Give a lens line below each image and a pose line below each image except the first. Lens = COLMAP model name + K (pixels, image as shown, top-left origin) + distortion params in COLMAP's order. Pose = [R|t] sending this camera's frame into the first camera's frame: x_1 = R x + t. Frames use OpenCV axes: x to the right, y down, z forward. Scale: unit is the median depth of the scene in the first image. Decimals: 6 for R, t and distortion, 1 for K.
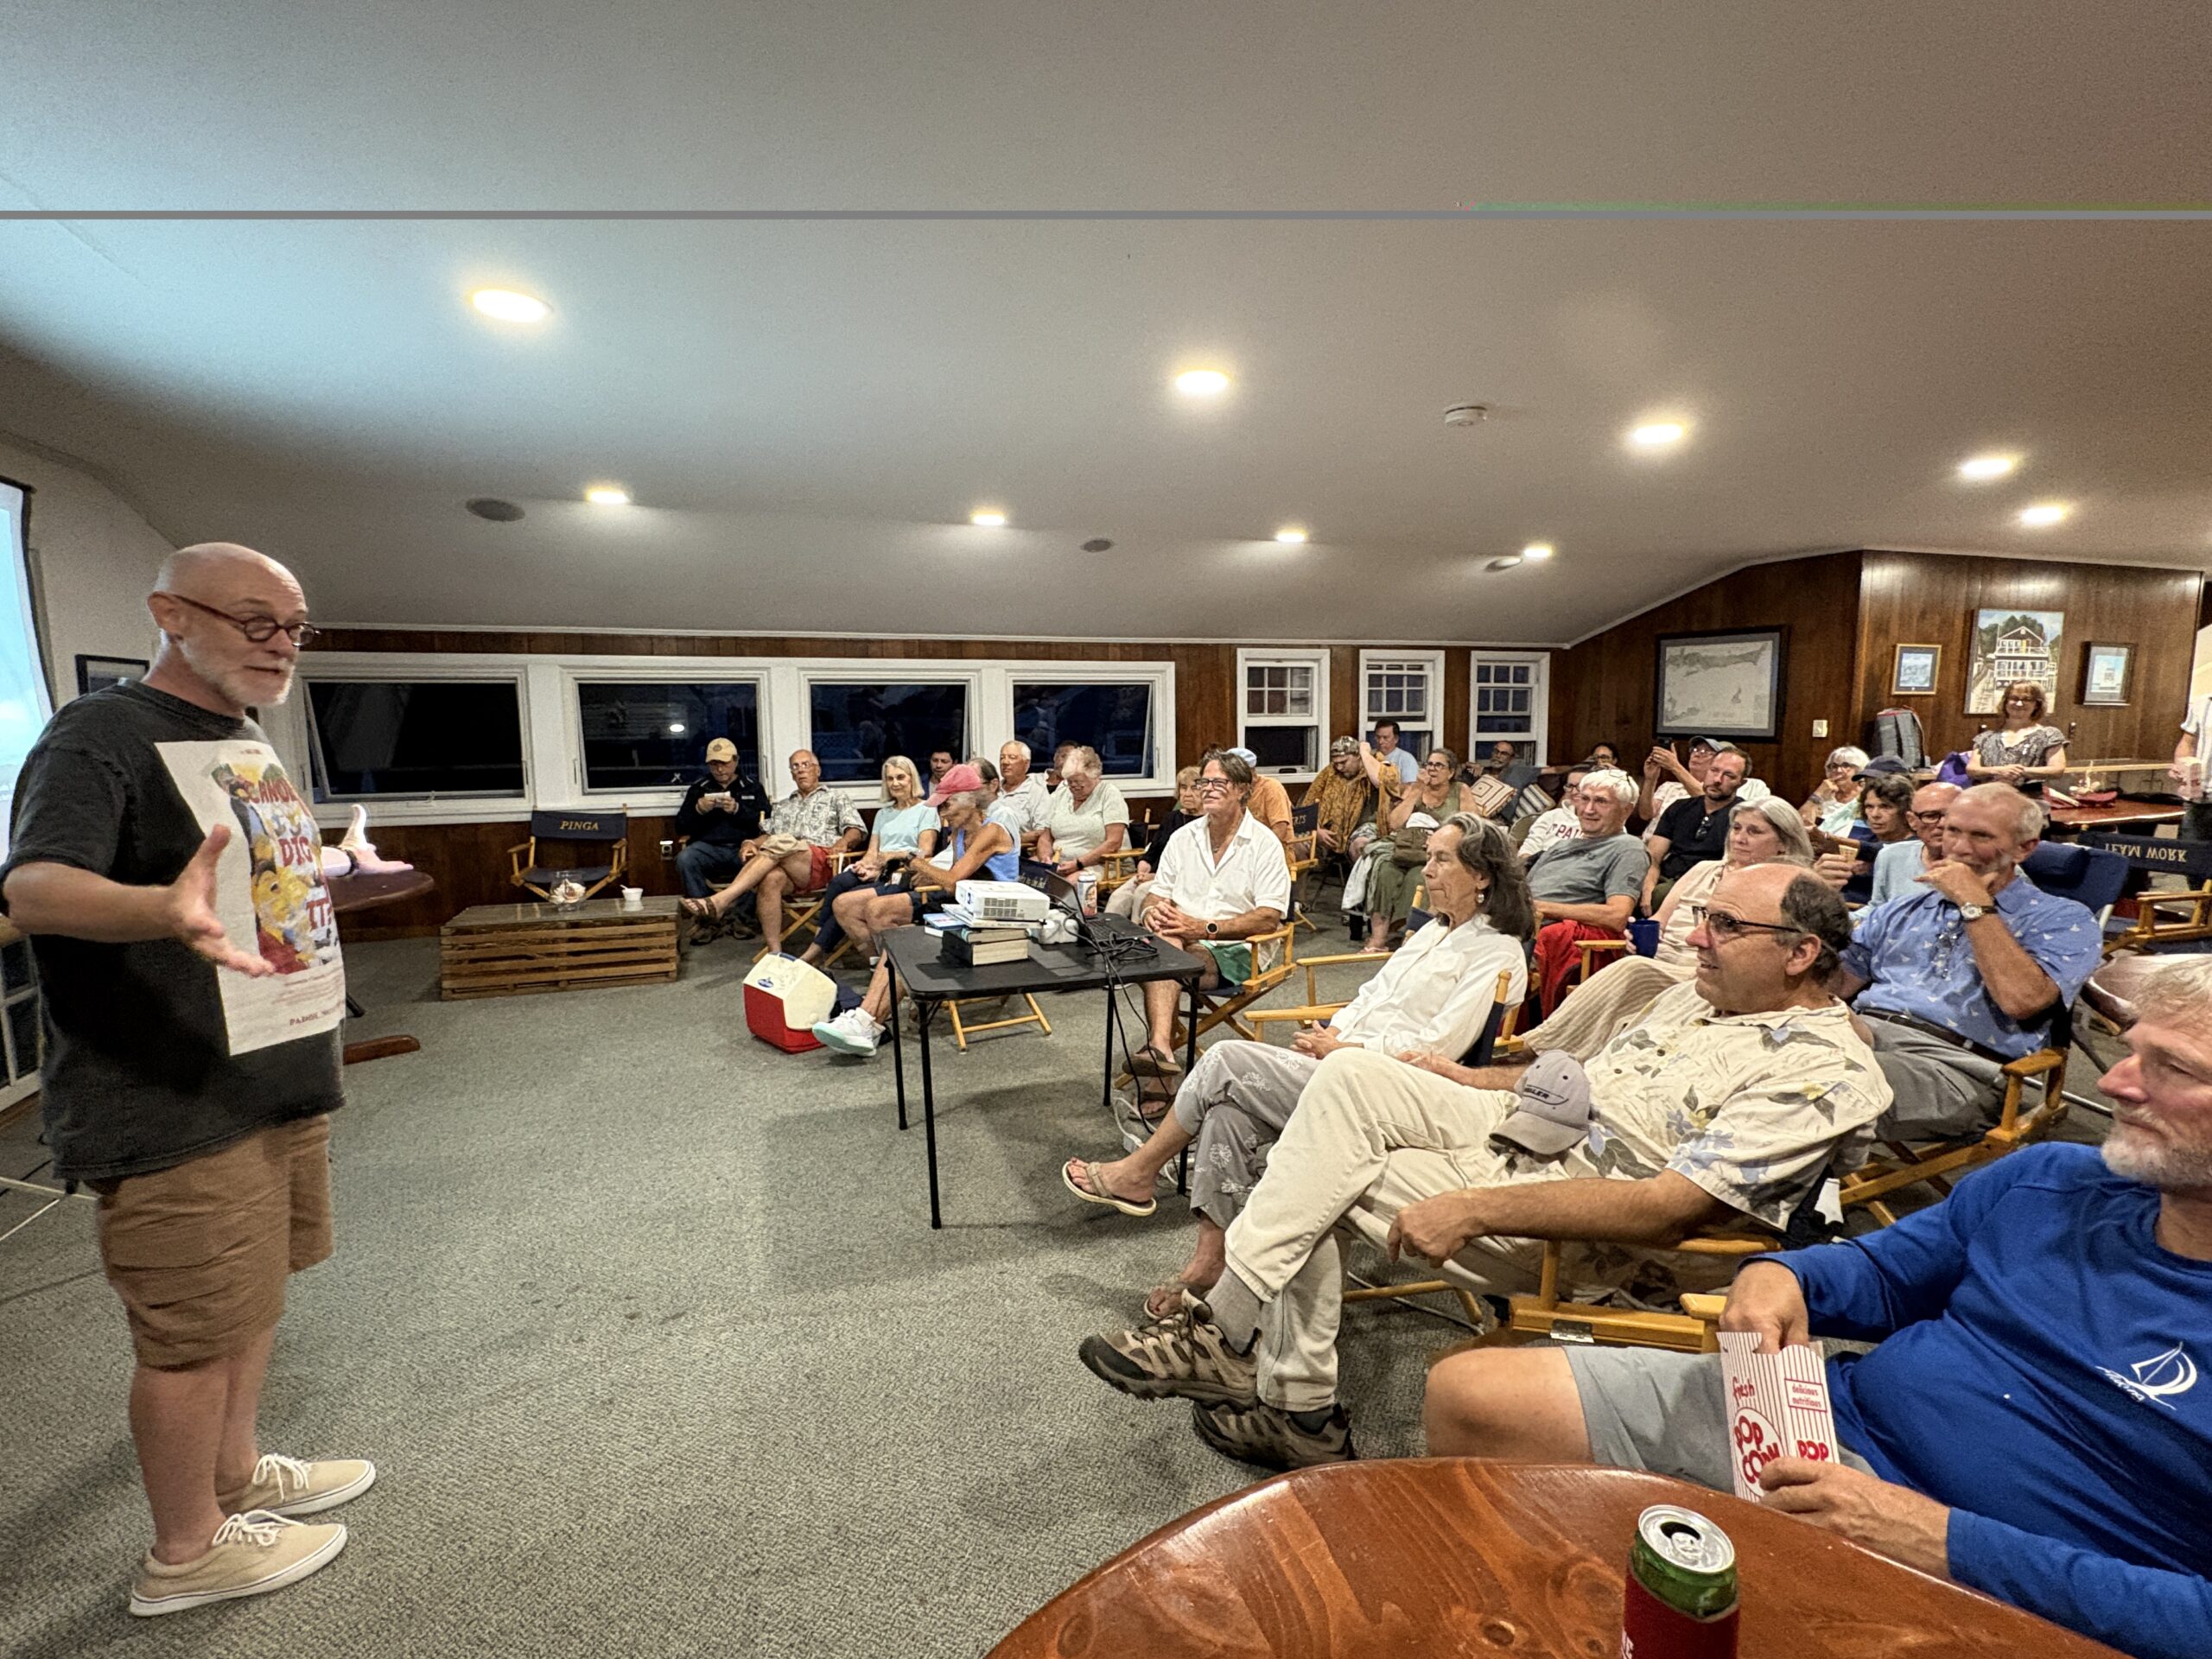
lens RADIAL K [[1044.0, 0, 1106.0], [0, 1044.0, 829.5], [0, 0, 1]] dist [0.000375, 0.000337]
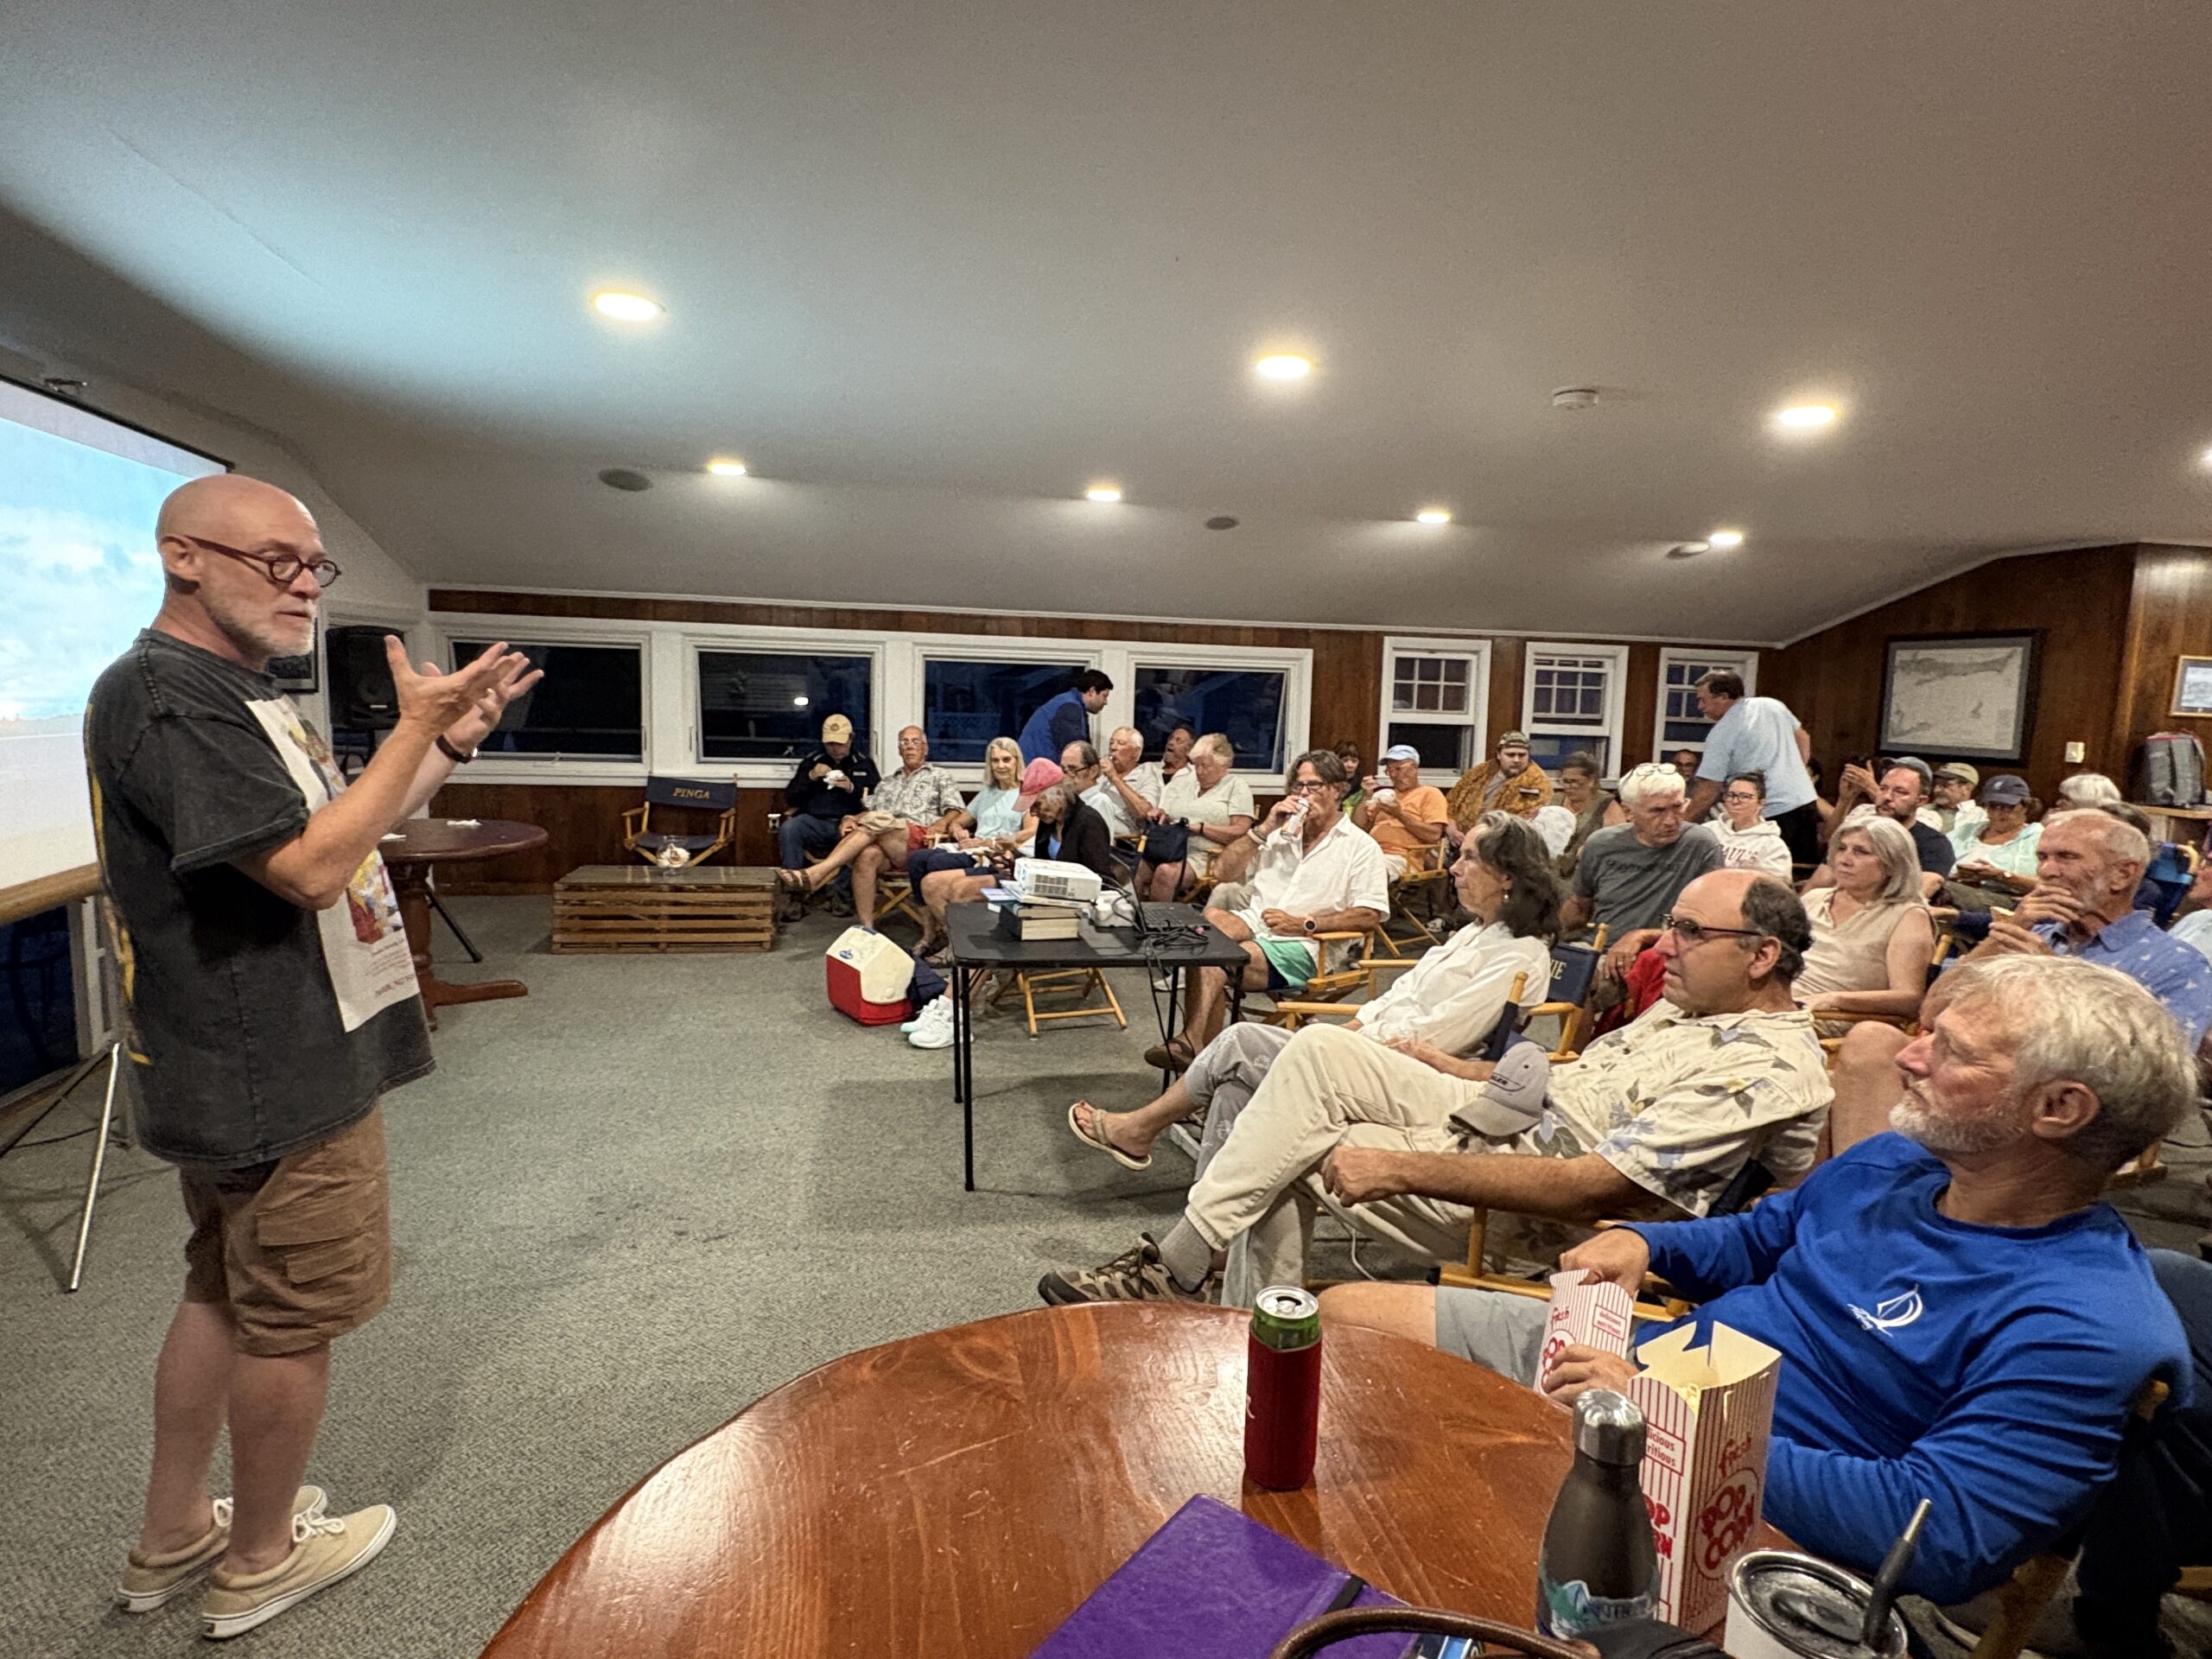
lens RADIAL K [[1169.5, 0, 1106.0], [0, 1169.5, 829.5], [0, 0, 1]] dist [-0.000153, -0.000648]
pose [[0.988441, 0.054014, -0.141654, 0.063226], [-0.054250, 0.998525, 0.002201, 0.008782], [0.141564, 0.005509, 0.989914, -0.068808]]
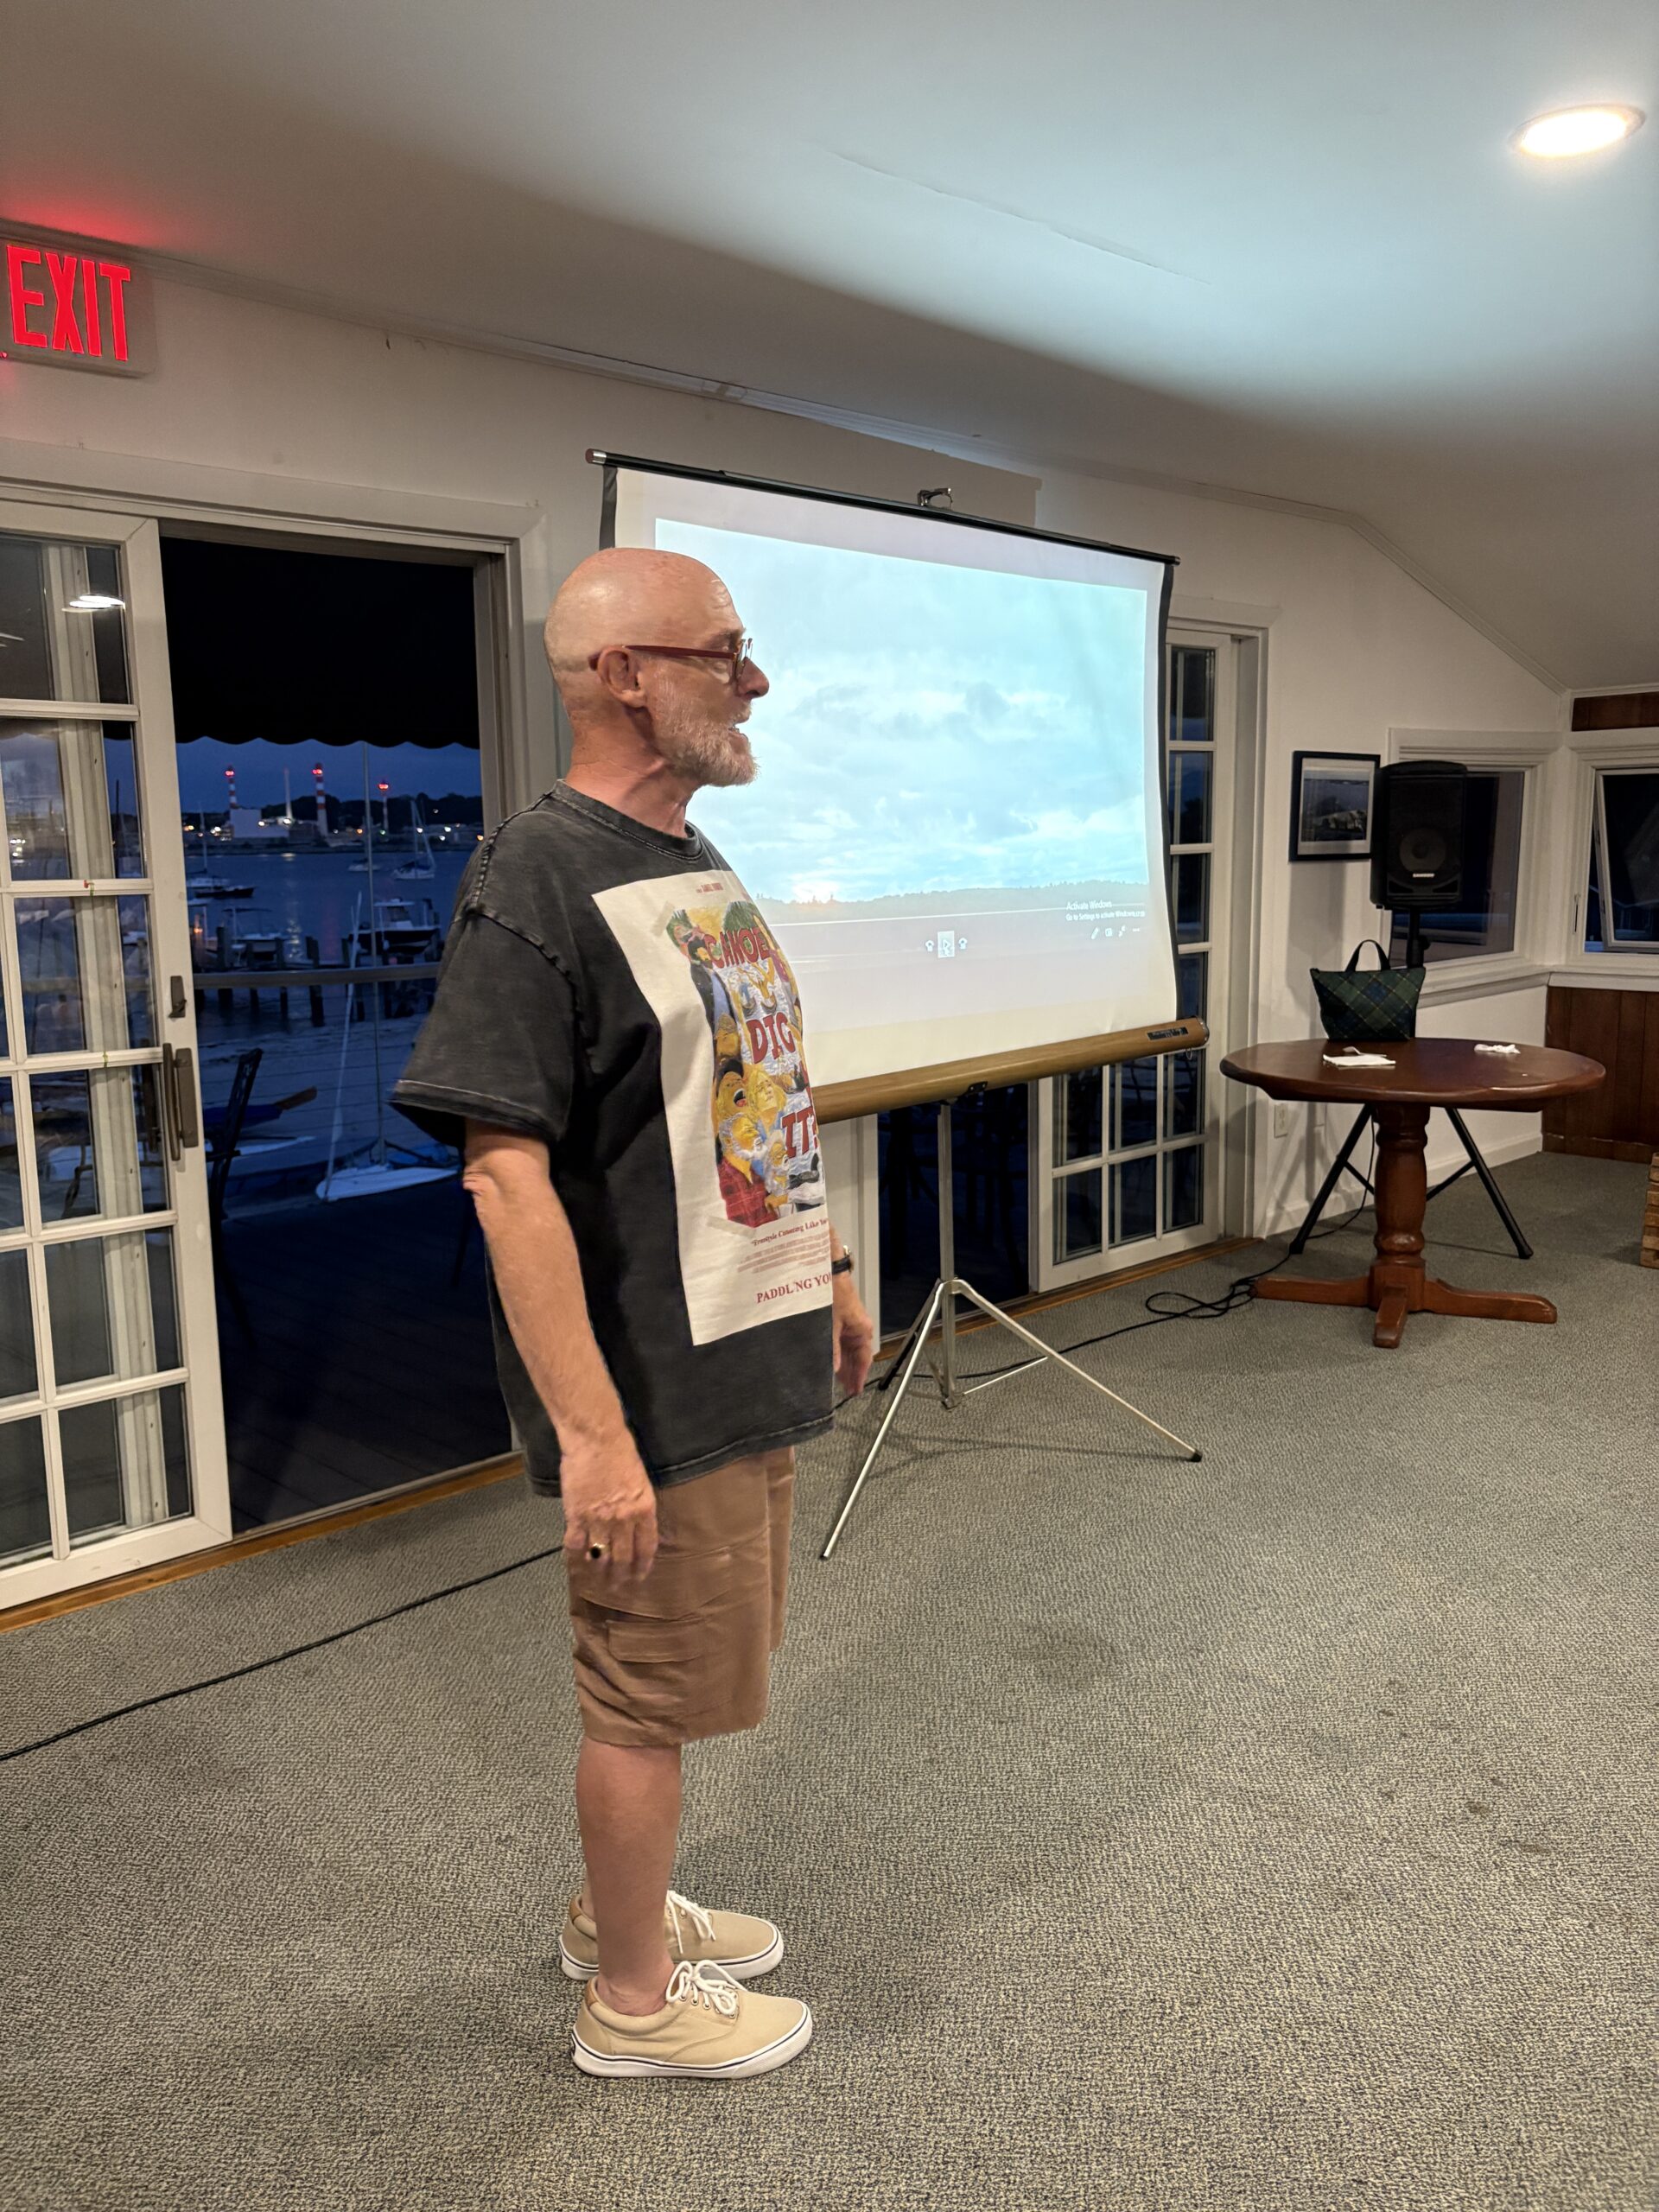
lens RADIAL K [[1693.3, 0, 829.5], [0, 1693.3, 1106.0], [0, 0, 1]] dist [0.025717, -0.000522]
pose [[0.388587, 0.148713, -0.909332, 0.116897], [-0.097852, 0.987969, 0.119758, -0.011563], [0.916202, 0.042444, 0.398464, 0.109686]]
